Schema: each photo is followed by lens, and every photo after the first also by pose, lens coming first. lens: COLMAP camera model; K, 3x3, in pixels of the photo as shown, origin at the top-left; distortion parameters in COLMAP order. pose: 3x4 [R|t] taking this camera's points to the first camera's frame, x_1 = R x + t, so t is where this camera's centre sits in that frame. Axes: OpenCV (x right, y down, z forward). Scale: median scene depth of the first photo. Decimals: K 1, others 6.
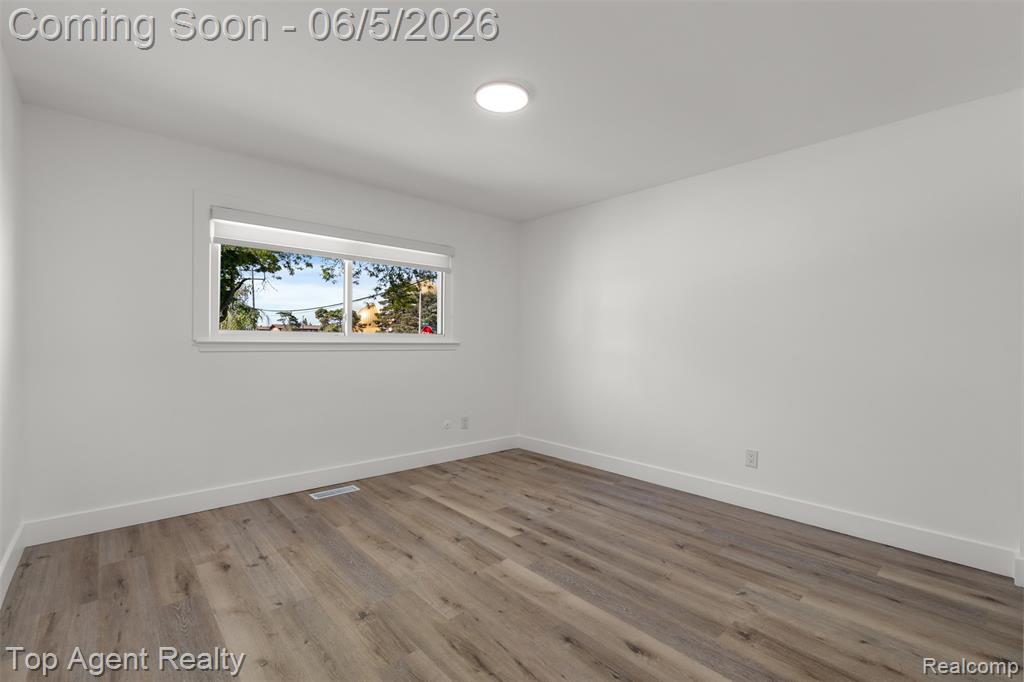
lens RADIAL K [[451.6, 0, 515.1], [0, 451.6, 339.8], [0, 0, 1]] dist [-0.002157, -0.000145]
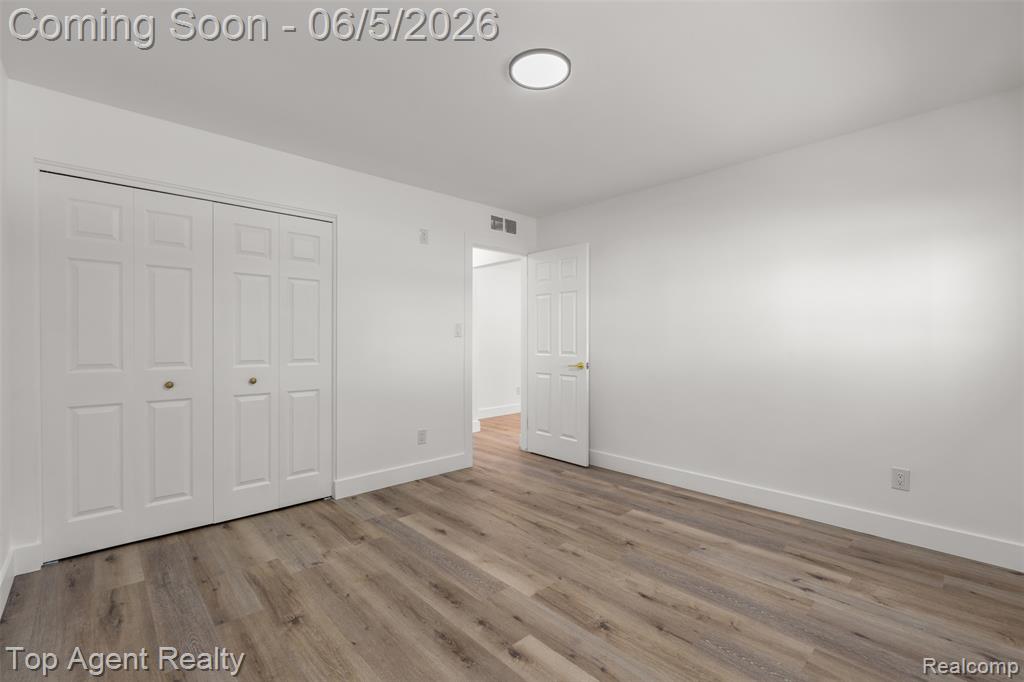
lens RADIAL K [[451.6, 0, 515.1], [0, 451.6, 339.8], [0, 0, 1]] dist [-0.002157, -0.000145]
pose [[-0.999766, -0.008305, -0.019987, 0.032483], [-0.008295, 0.999965, -0.000557, 0.001023], [0.019991, -0.000391, -0.999800, 1.939770]]
